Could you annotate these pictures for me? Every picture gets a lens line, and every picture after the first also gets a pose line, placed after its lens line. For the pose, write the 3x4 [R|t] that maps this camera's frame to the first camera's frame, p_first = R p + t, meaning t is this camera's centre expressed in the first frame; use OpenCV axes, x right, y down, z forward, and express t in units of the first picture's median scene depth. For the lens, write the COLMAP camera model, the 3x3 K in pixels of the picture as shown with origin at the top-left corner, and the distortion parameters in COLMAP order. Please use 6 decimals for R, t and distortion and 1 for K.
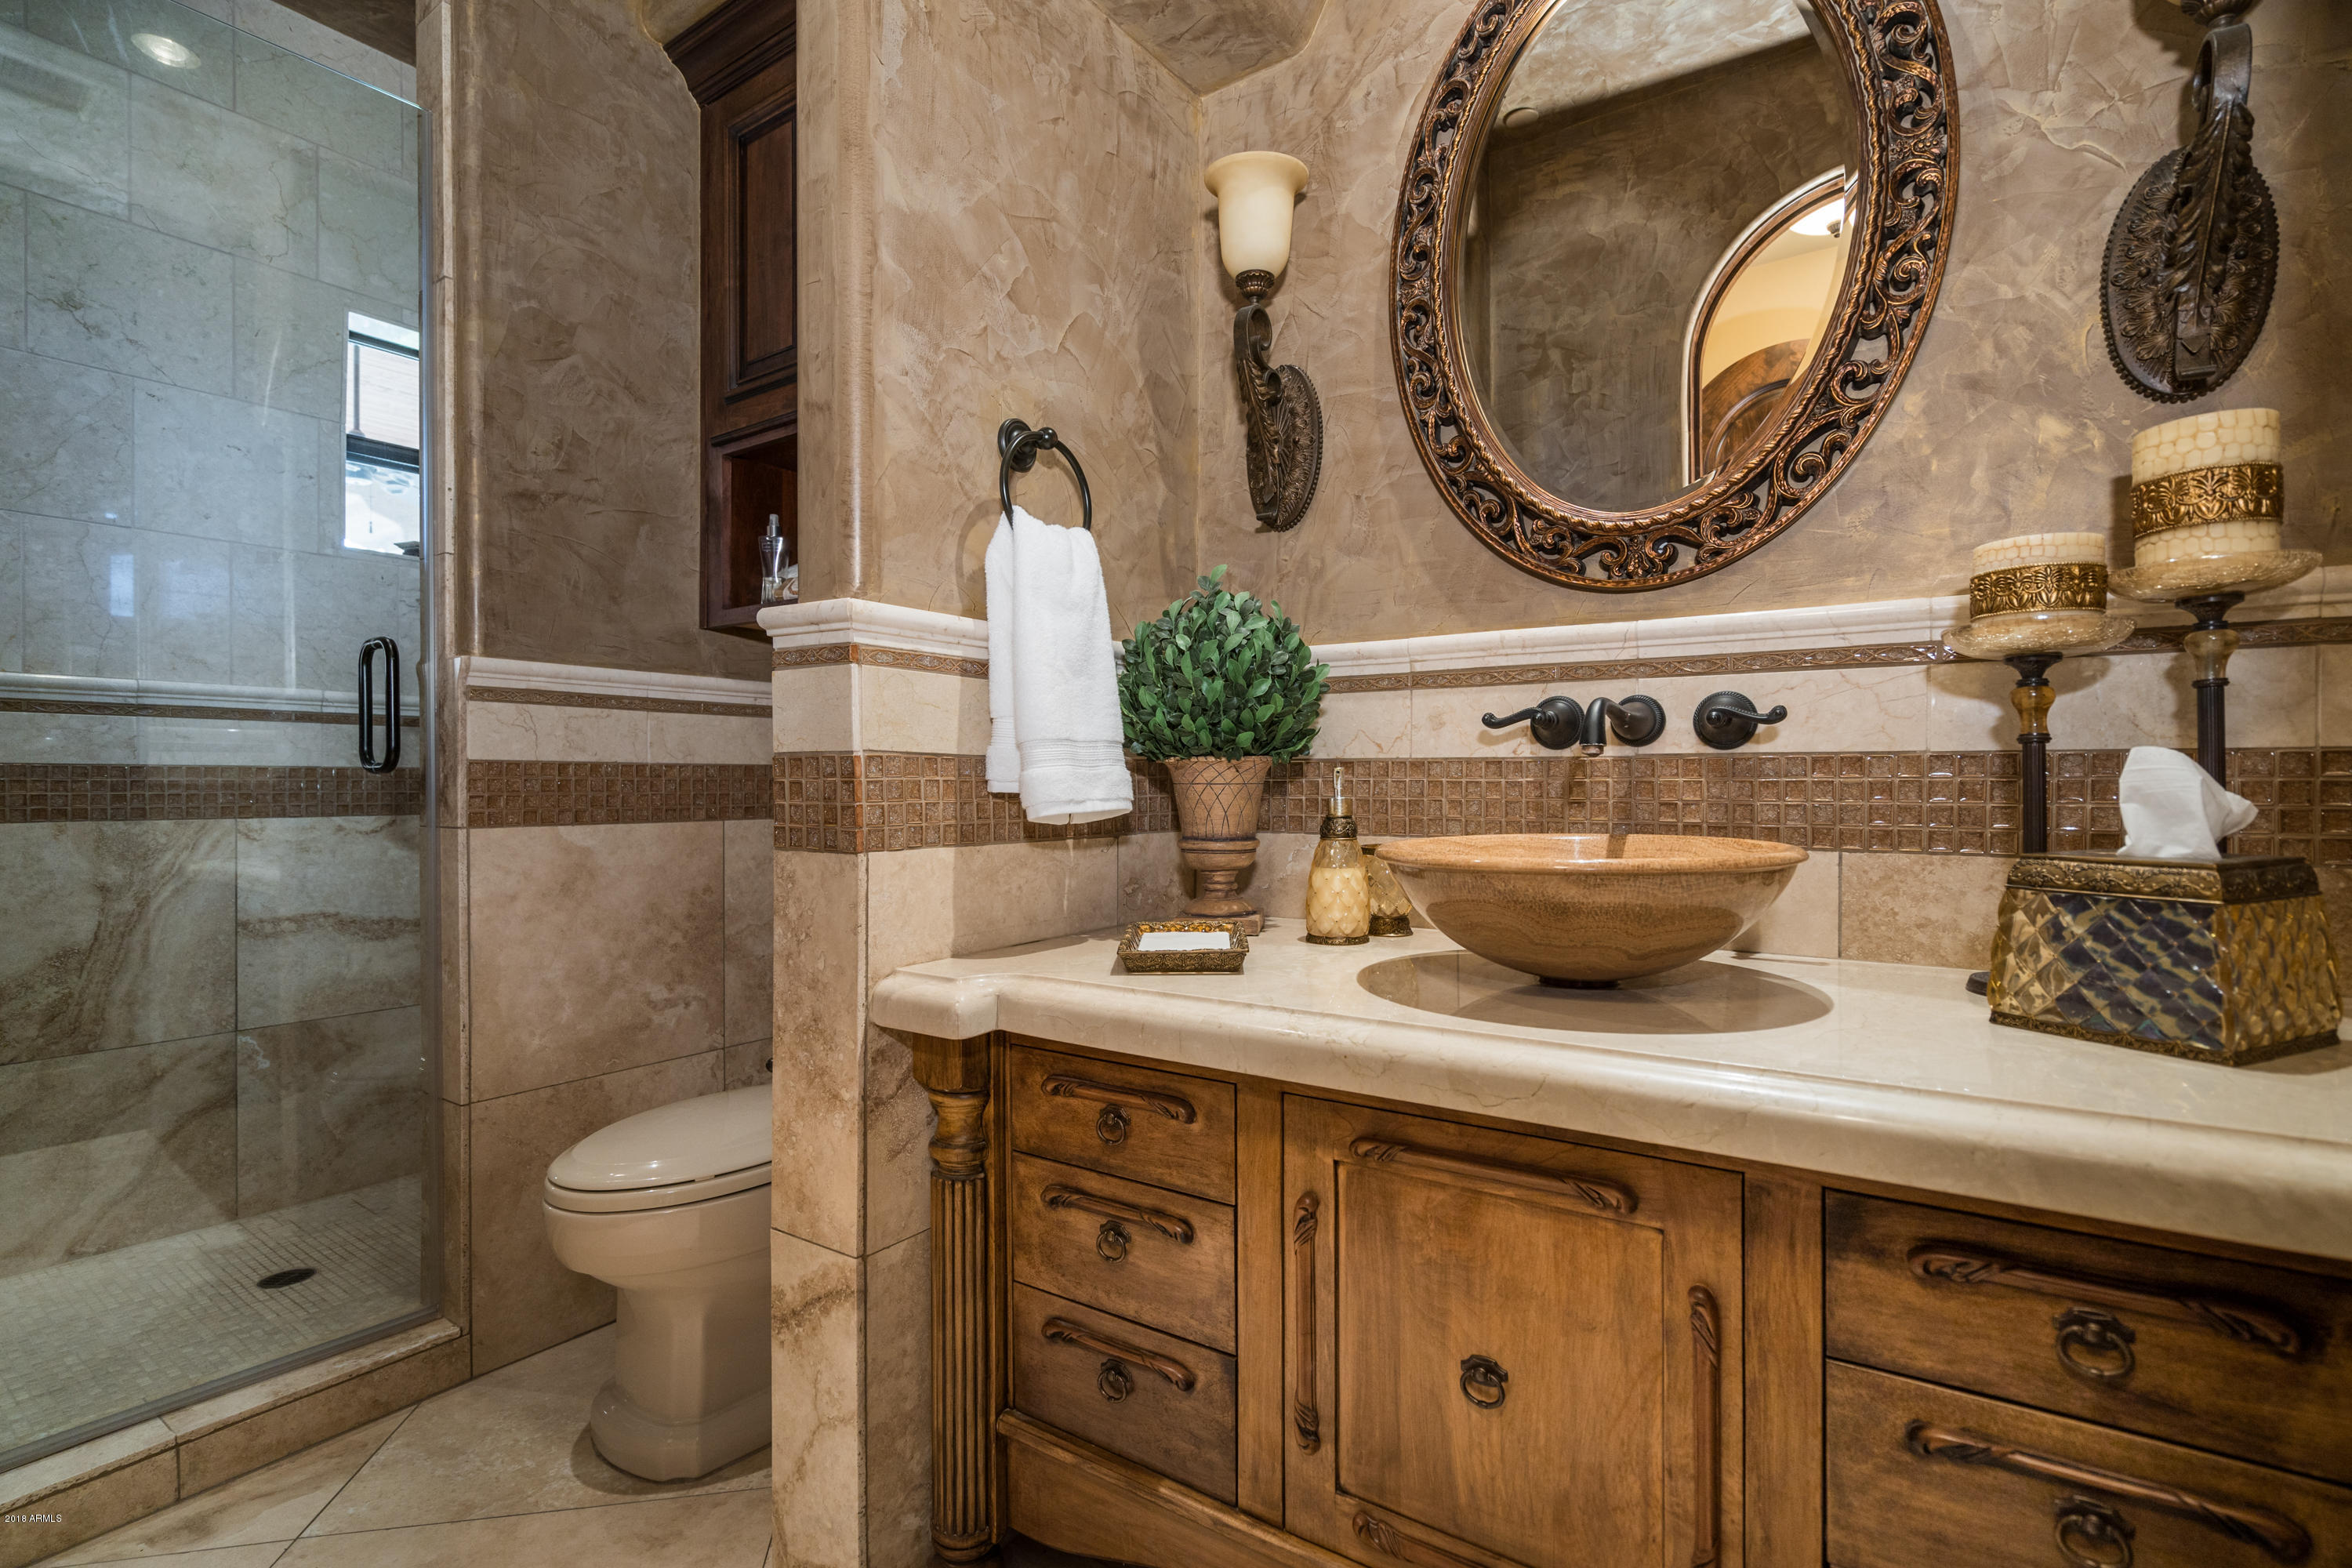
lens RADIAL K [[1077.8, 0, 1182.6], [0, 1077.8, 788.8], [0, 0, 1]] dist [-0.009097, 0.001160]
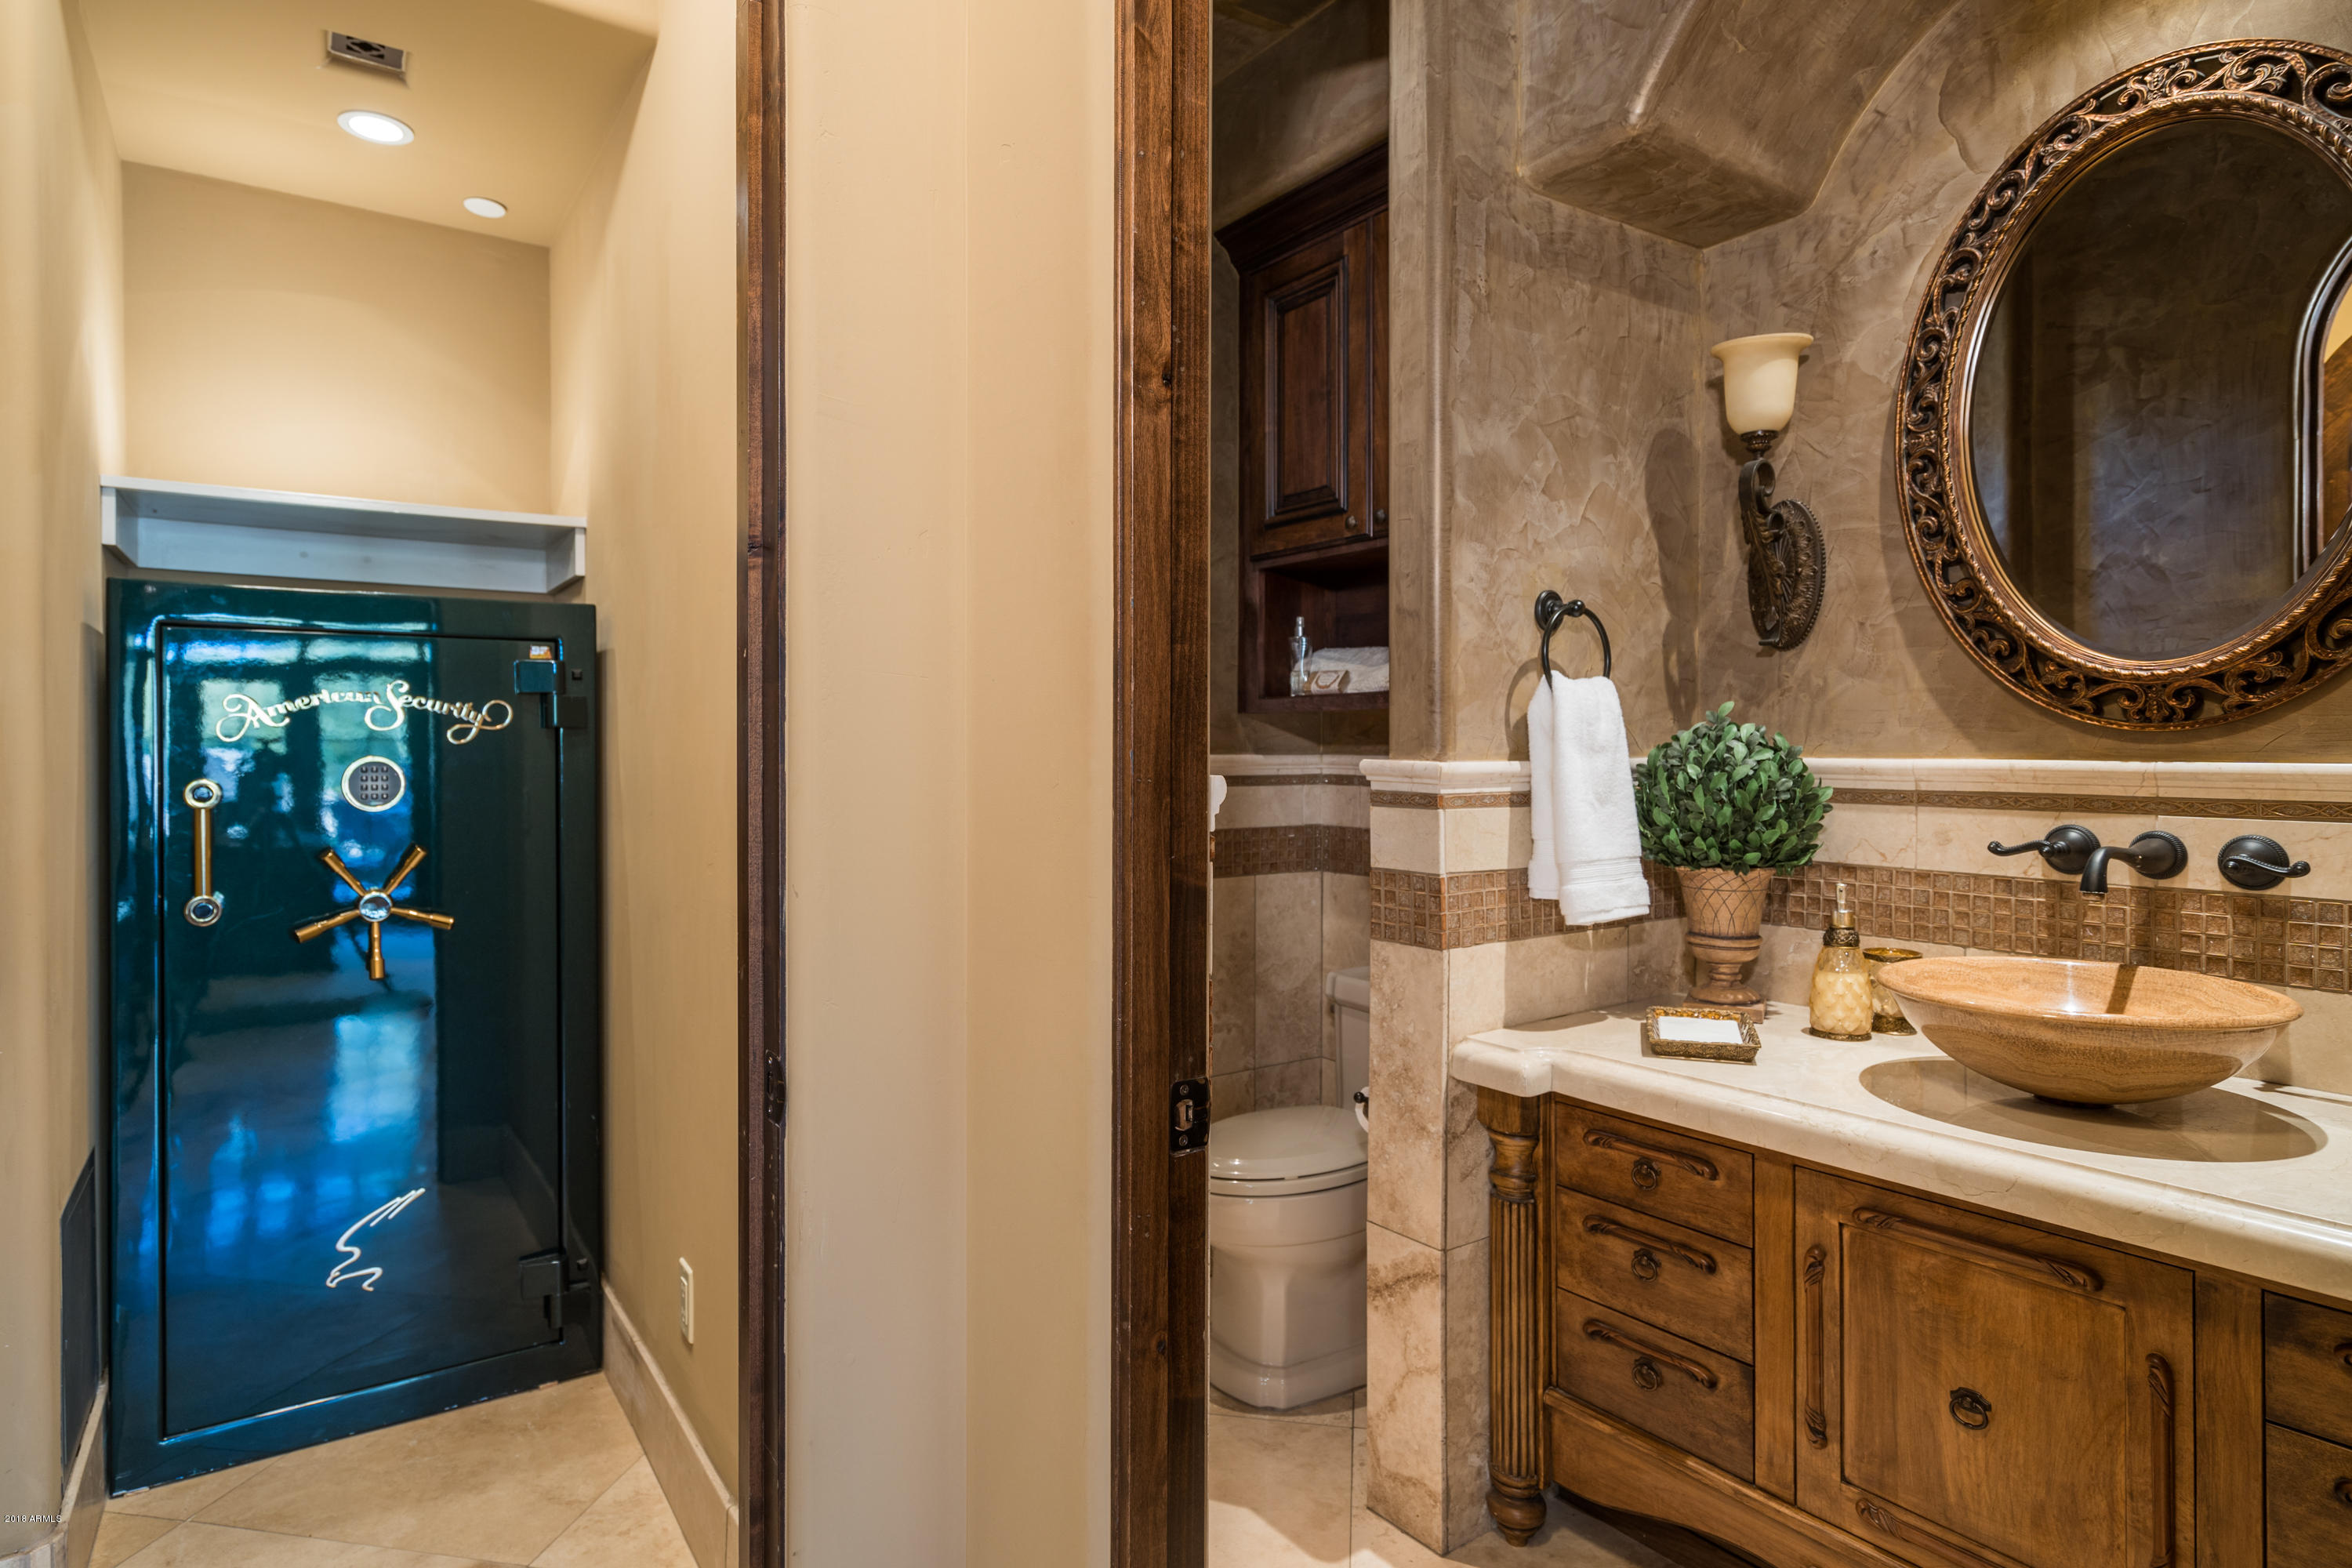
lens RADIAL K [[1213.7, 0, 1183.5], [0, 1213.7, 761.2], [0, 0, 1]] dist [0.002162, 0.000914]
pose [[0.940355, 0.004813, -0.340161, -0.082377], [-0.008717, 0.999913, -0.009948, -0.145421], [0.340083, 0.012320, 0.940315, -0.500570]]
